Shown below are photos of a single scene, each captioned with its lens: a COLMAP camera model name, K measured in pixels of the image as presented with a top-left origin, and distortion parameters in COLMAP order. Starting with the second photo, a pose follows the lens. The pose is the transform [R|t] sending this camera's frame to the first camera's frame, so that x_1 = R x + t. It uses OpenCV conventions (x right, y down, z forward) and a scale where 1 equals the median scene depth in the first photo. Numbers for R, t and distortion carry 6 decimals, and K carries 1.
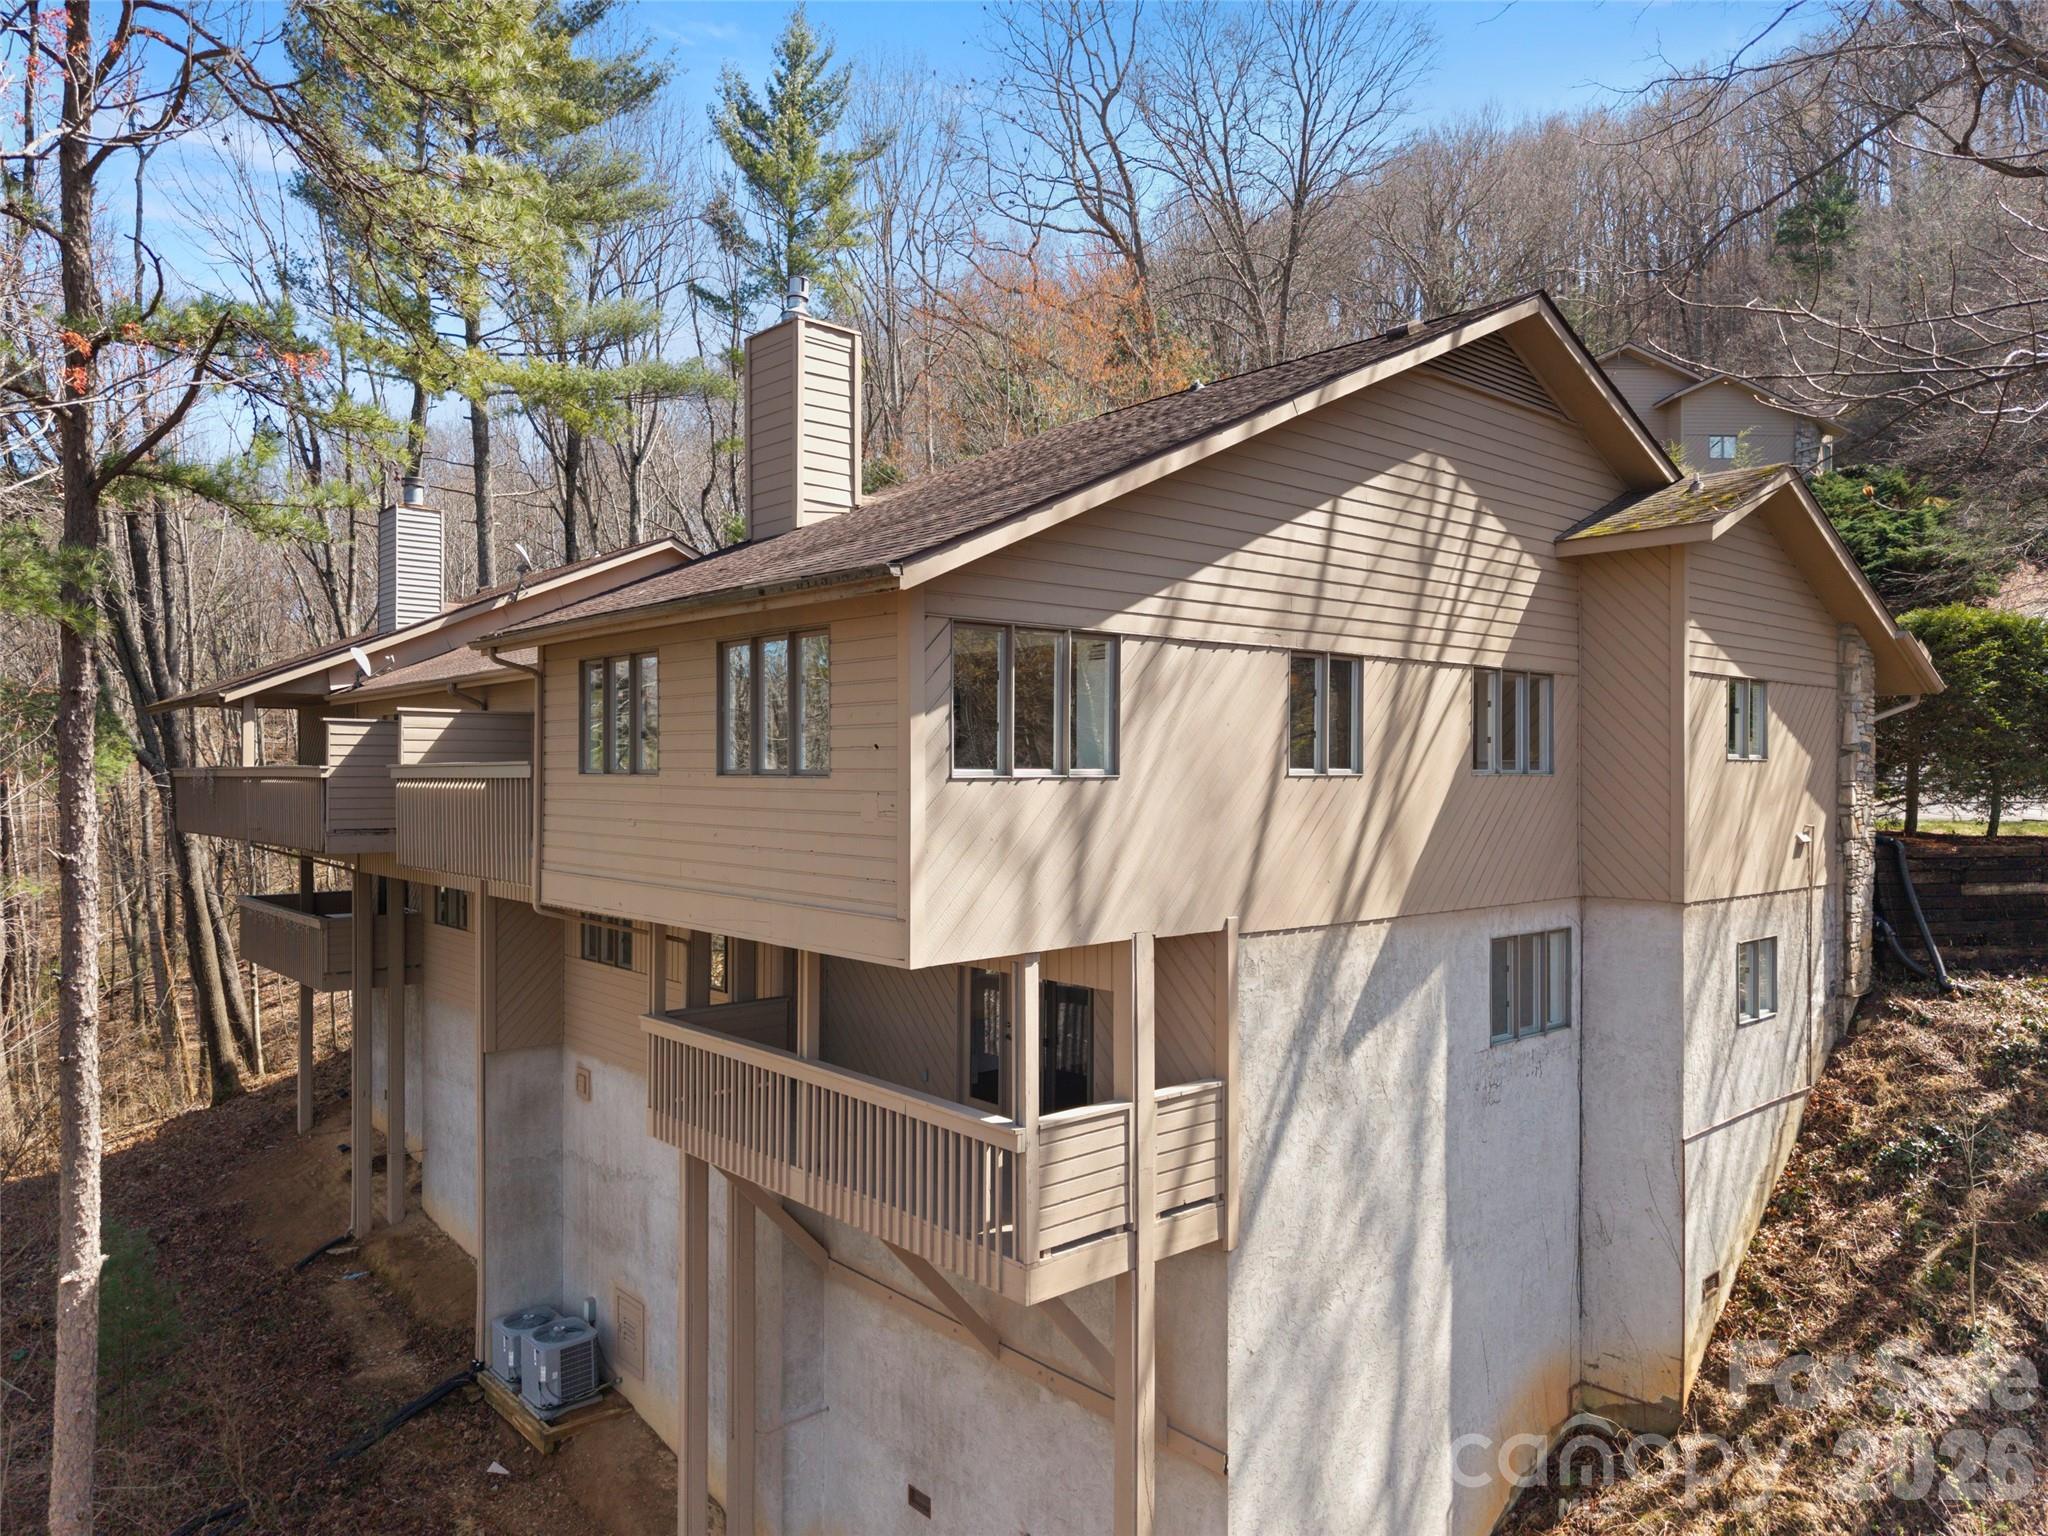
lens RADIAL K [[1399.1, 0, 1024.0], [0, 1399.1, 768.0], [0, 0, 1]] dist [0.002246, -0.007088]
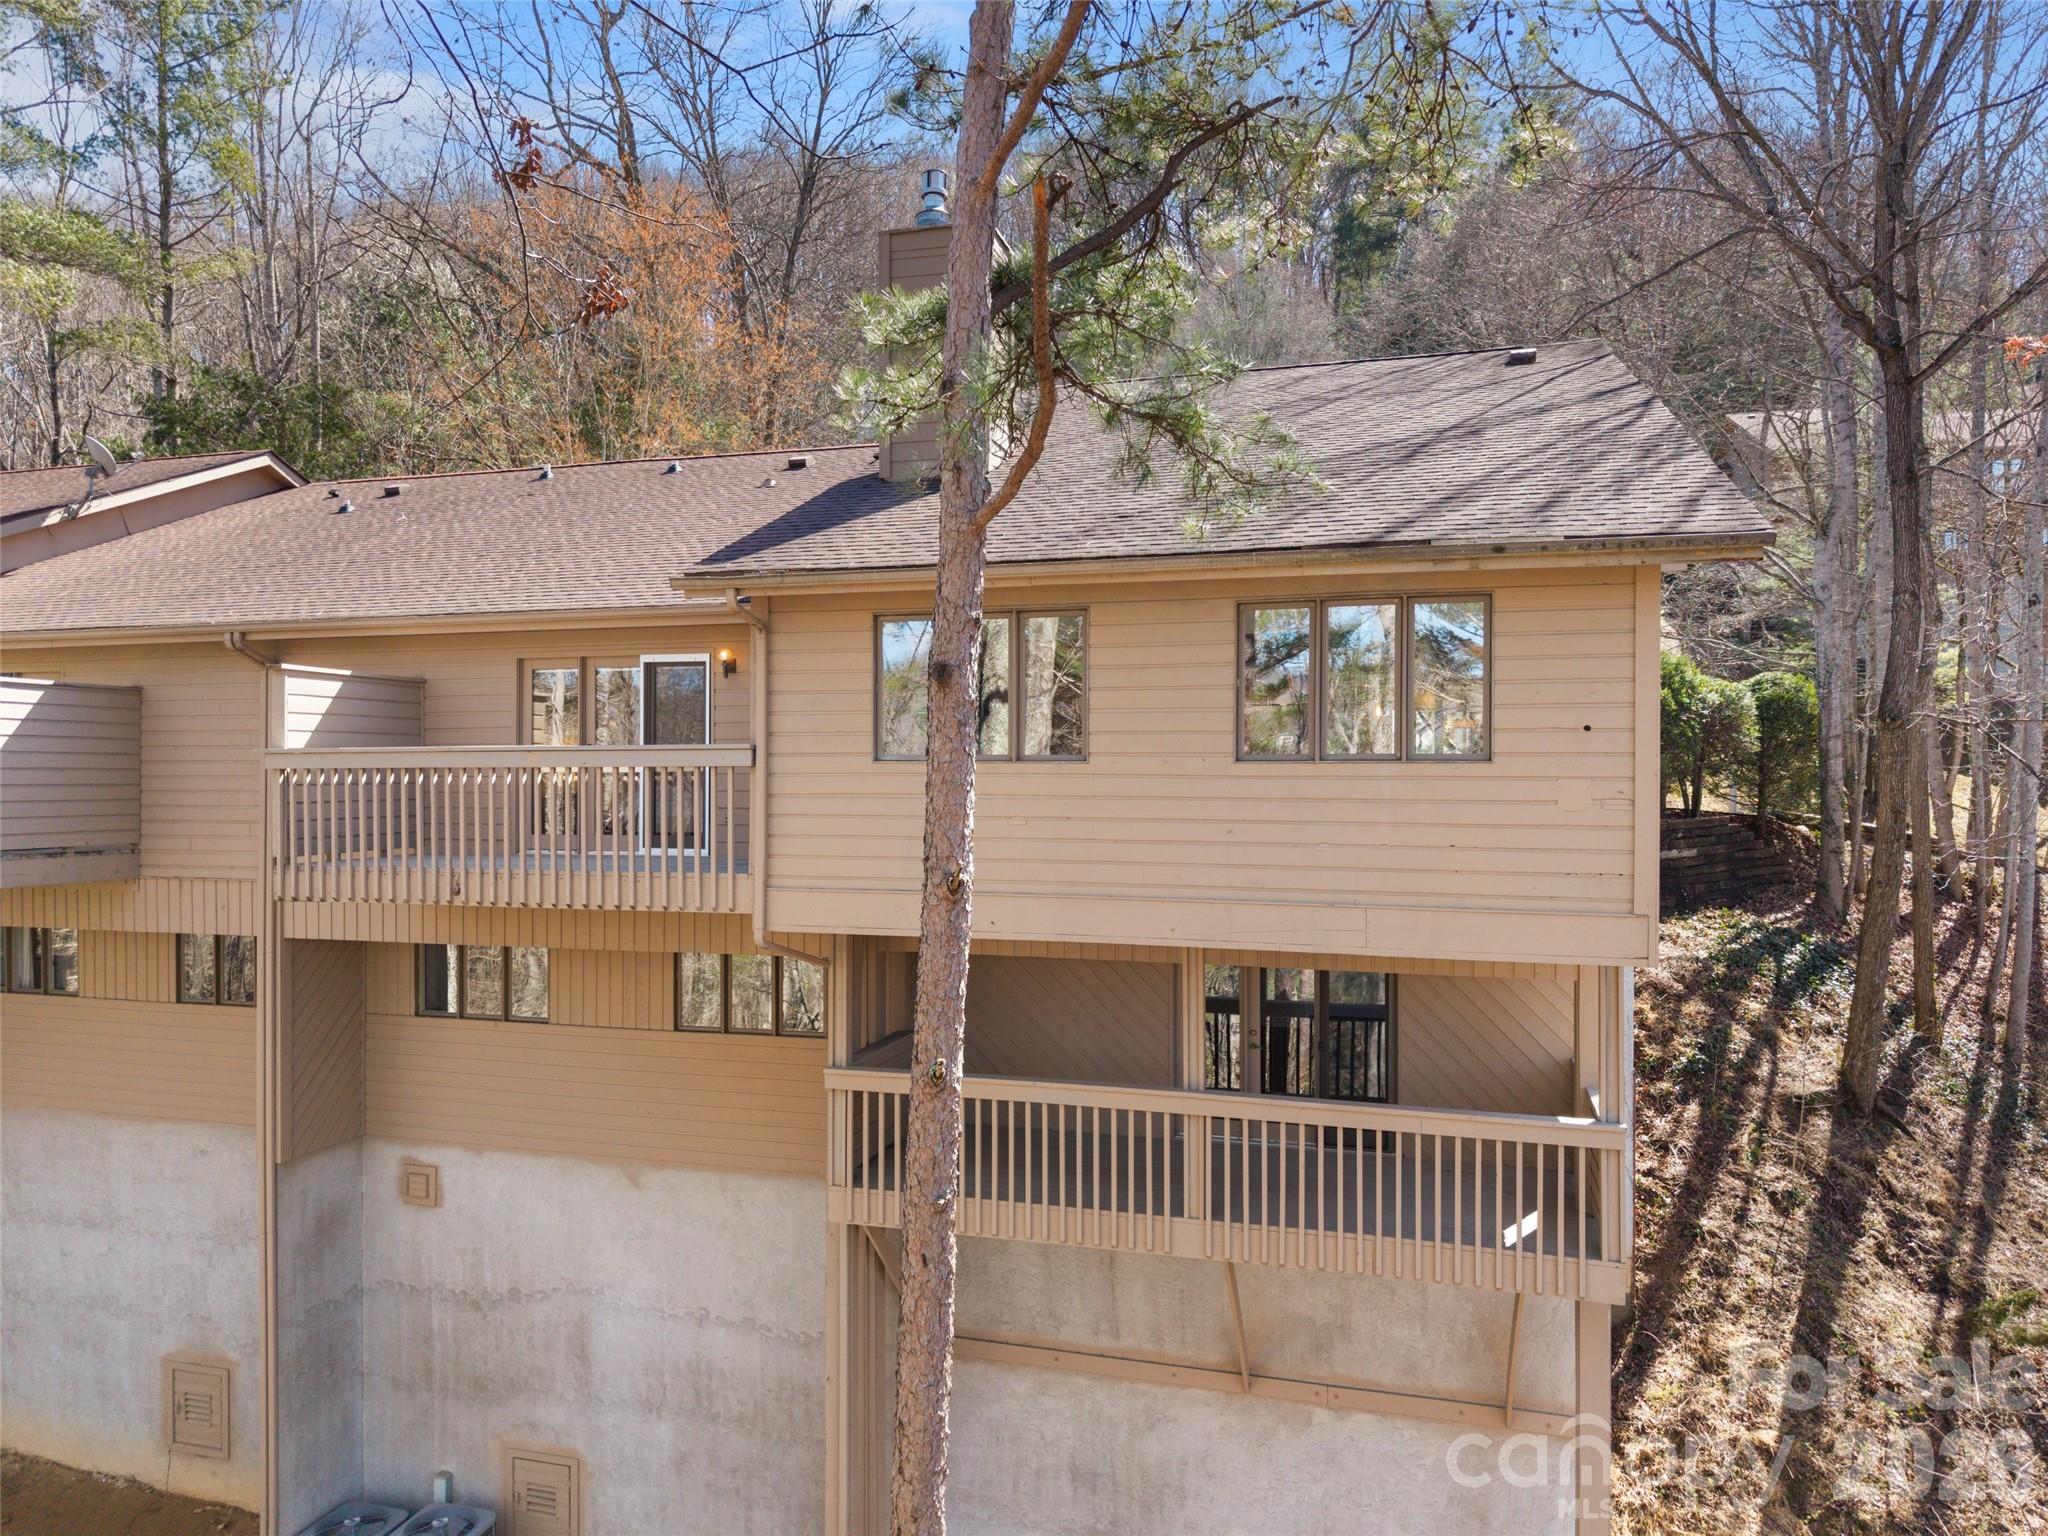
lens RADIAL K [[1399.1, 0, 1024.0], [0, 1399.1, 768.0], [0, 0, 1]] dist [0.002246, -0.007088]
pose [[0.837813, 0.001499, 0.545955, -0.505007], [-0.001371, 0.999999, -0.000642, 0.006669], [-0.545955, -0.000210, 0.837814, 0.235118]]
